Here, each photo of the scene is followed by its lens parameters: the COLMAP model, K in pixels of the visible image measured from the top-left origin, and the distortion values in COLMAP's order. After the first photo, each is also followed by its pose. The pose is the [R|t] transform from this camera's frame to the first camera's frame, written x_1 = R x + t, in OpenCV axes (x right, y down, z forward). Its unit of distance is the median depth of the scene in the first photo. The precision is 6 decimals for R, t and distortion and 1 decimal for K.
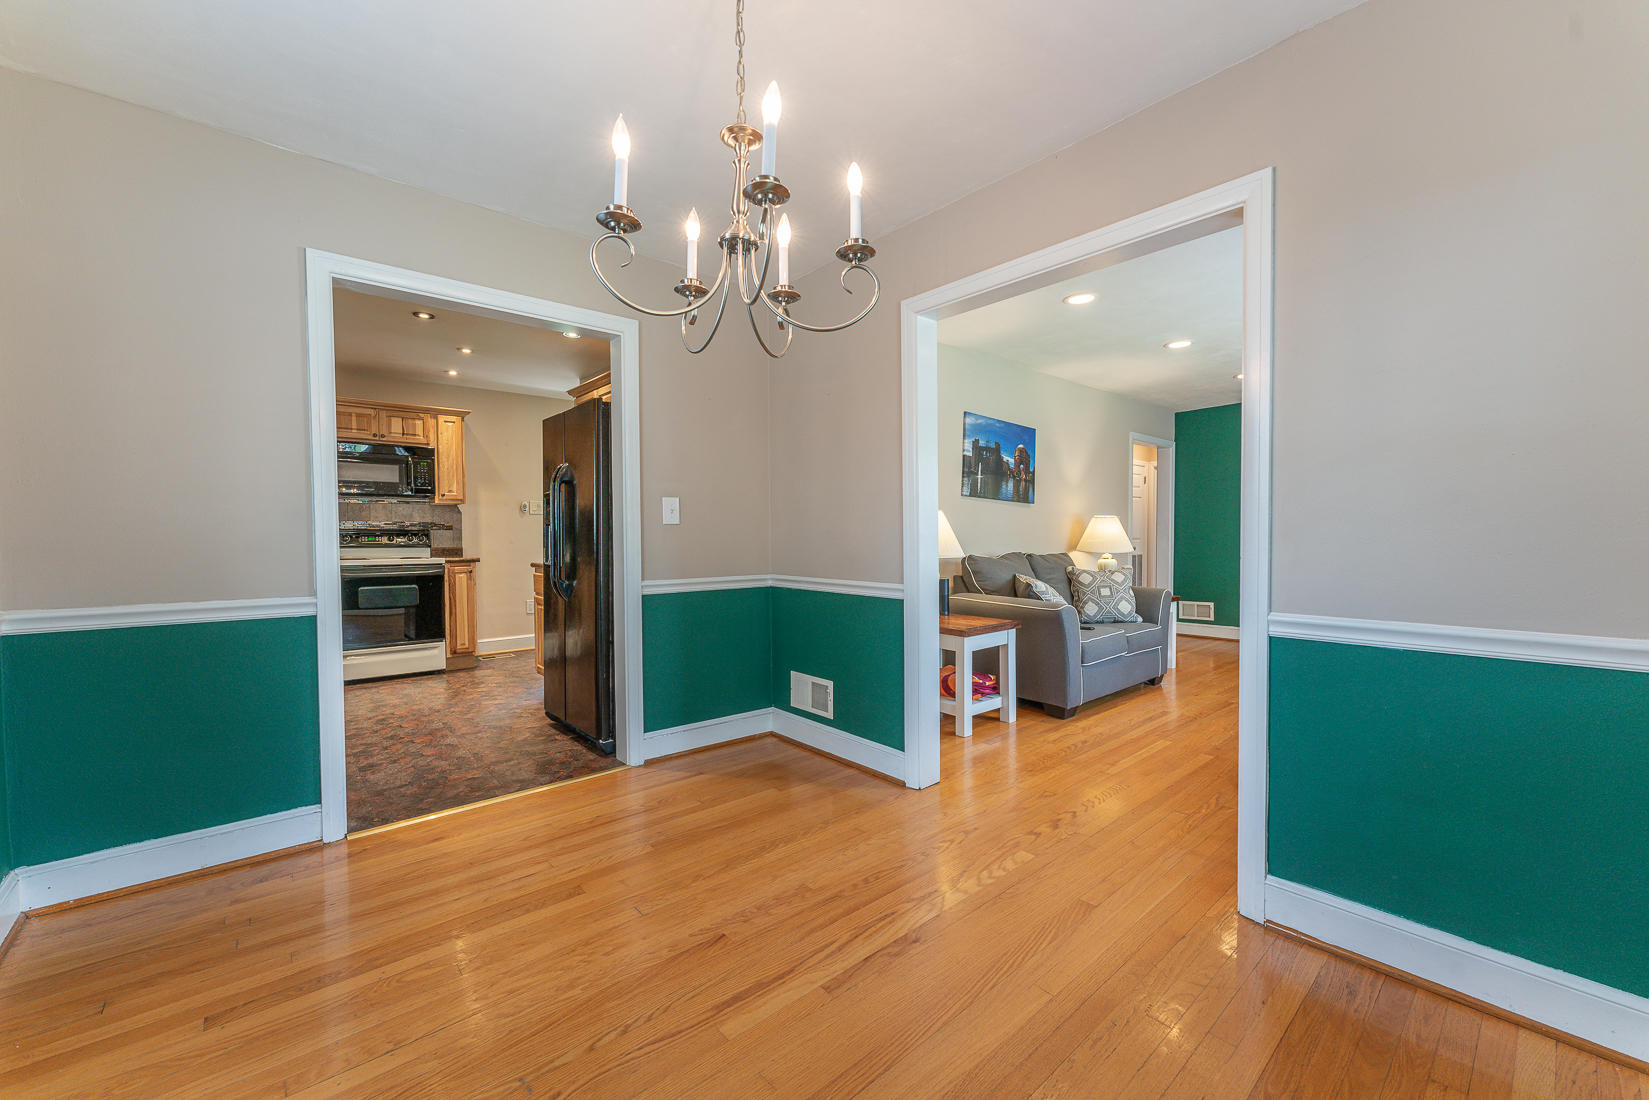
lens RADIAL K [[652.5, 0, 824.5], [0, 652.5, 553.0], [0, 0, 1]] dist [0.000223, 0.000027]
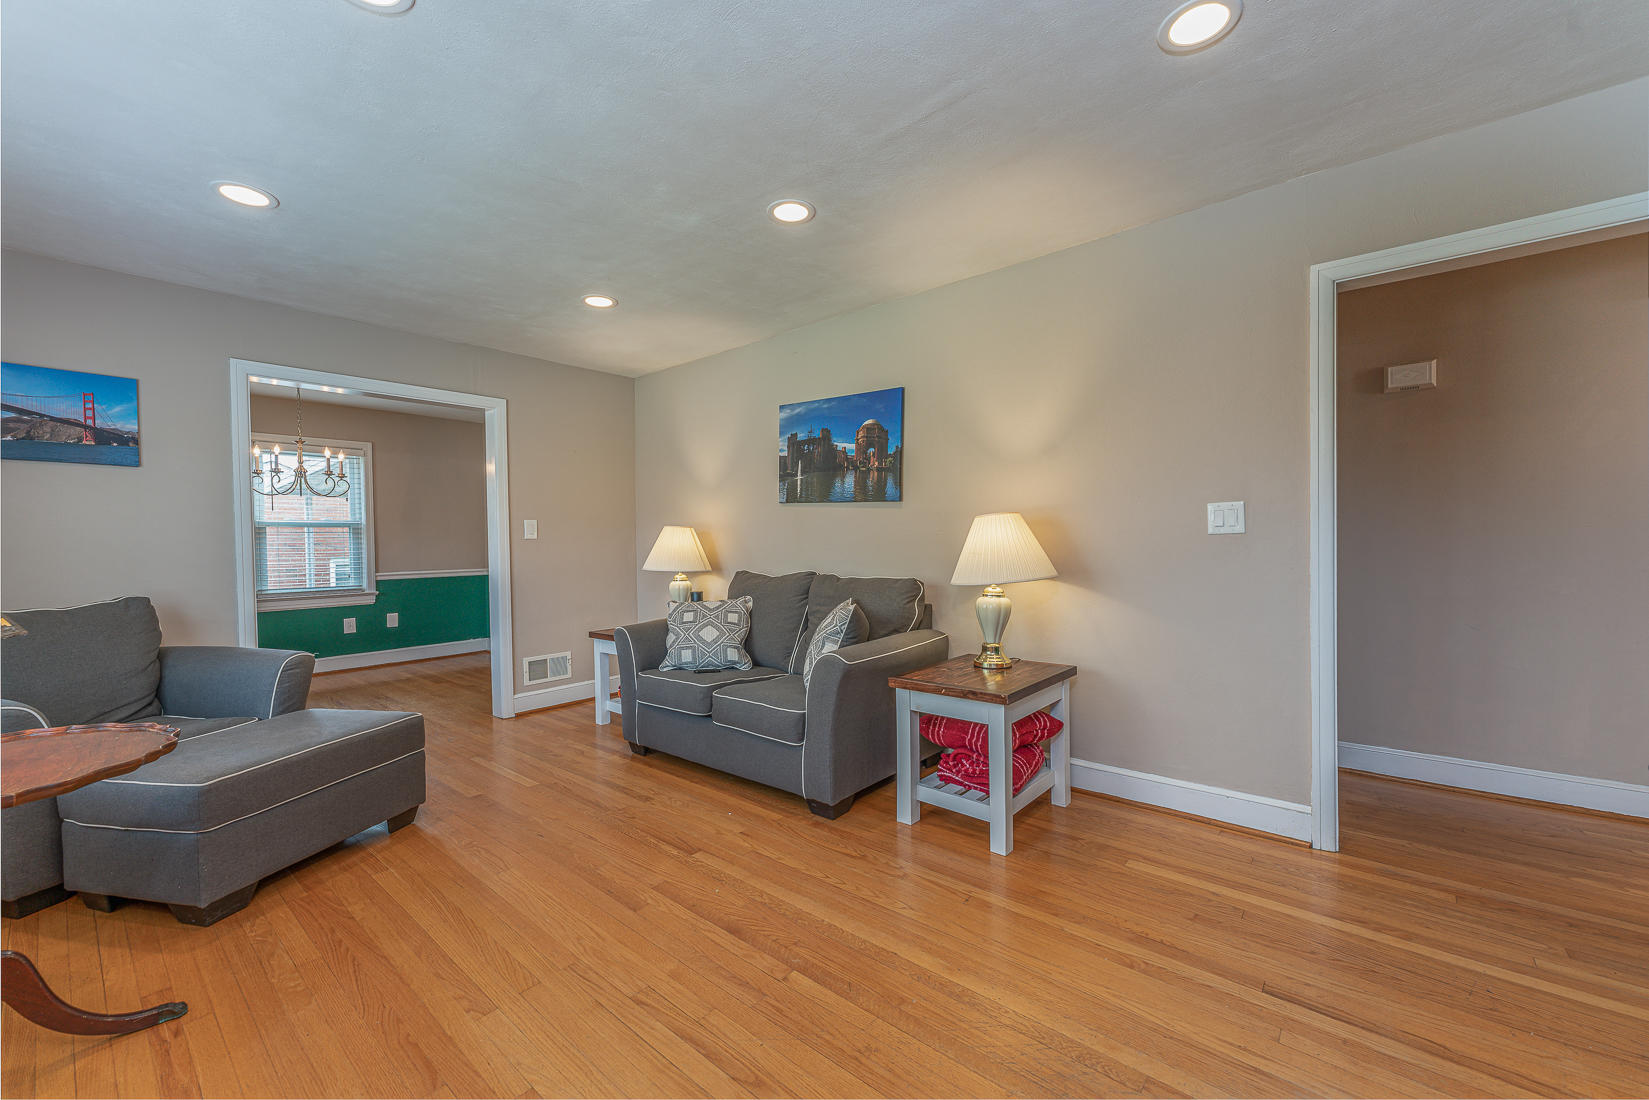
lens RADIAL K [[652.5, 0, 824.5], [0, 652.5, 553.0], [0, 0, 1]] dist [0.000223, 0.000027]
pose [[0.155487, 0.022728, -0.987576, 1.339436], [-0.013746, 0.999688, 0.020843, -0.049817], [0.987742, 0.010334, 0.155751, 1.142608]]
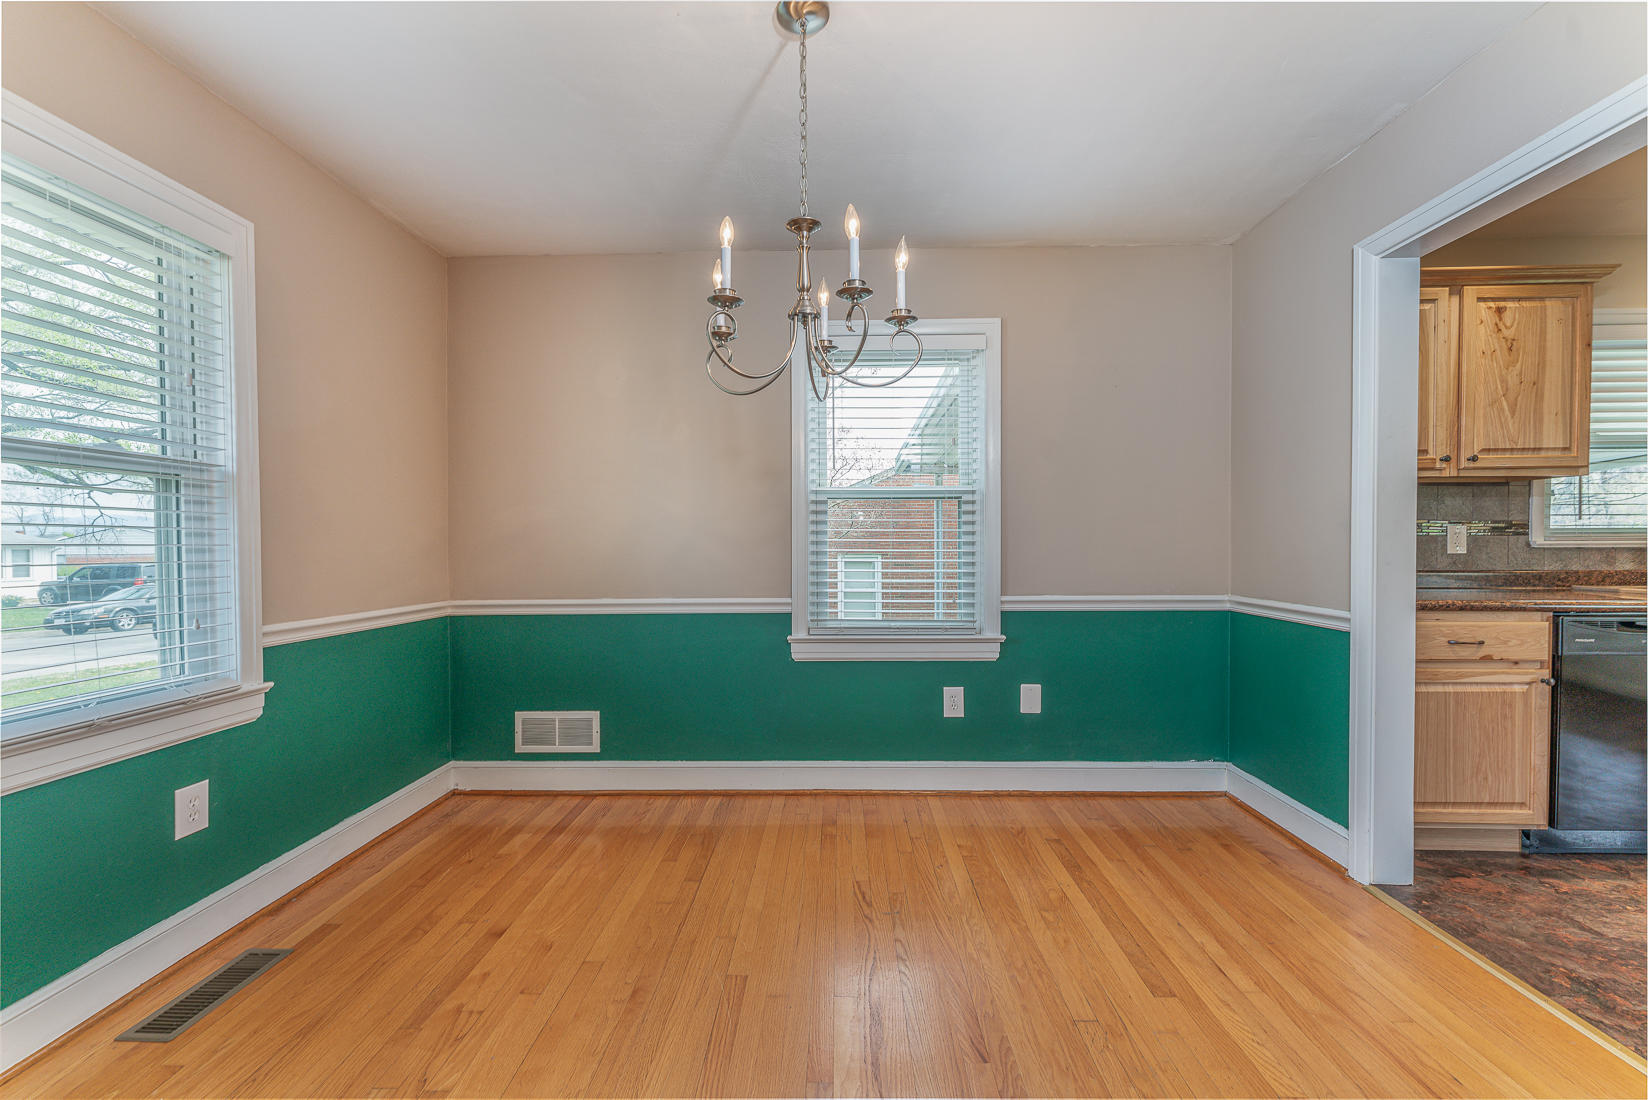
lens RADIAL K [[652.1, 0, 824.0], [0, 652.1, 553.0], [0, 0, 1]] dist [0.000223, 0.000027]
pose [[-0.672199, 0.020120, -0.740097, 0.259471], [-0.013206, 0.999146, 0.039157, -0.027466], [0.740253, 0.036095, -0.671359, 0.645303]]
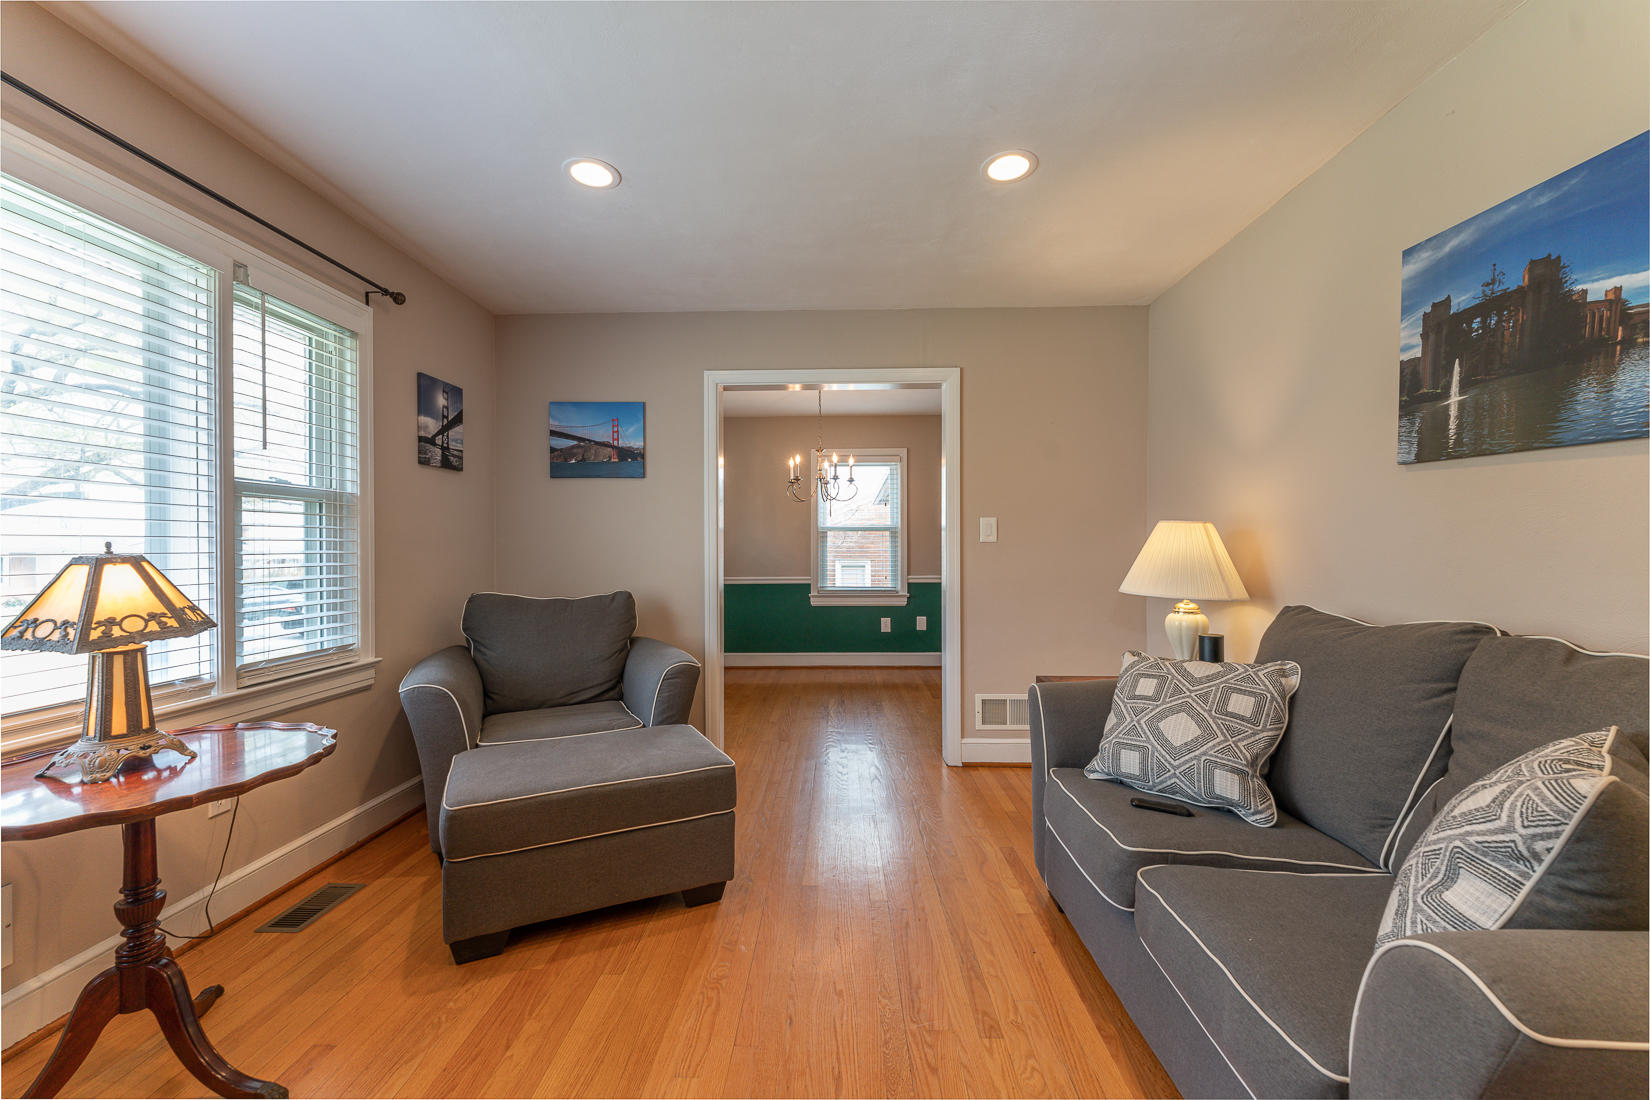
lens RADIAL K [[652.9, 0, 825.0], [0, 652.9, 553.0], [0, 0, 1]] dist [0.000223, 0.000027]
pose [[-0.673752, 0.010705, -0.738880, 0.922482], [-0.013459, 0.999551, 0.026754, -0.049259], [0.738835, 0.027970, -0.673306, 1.249320]]
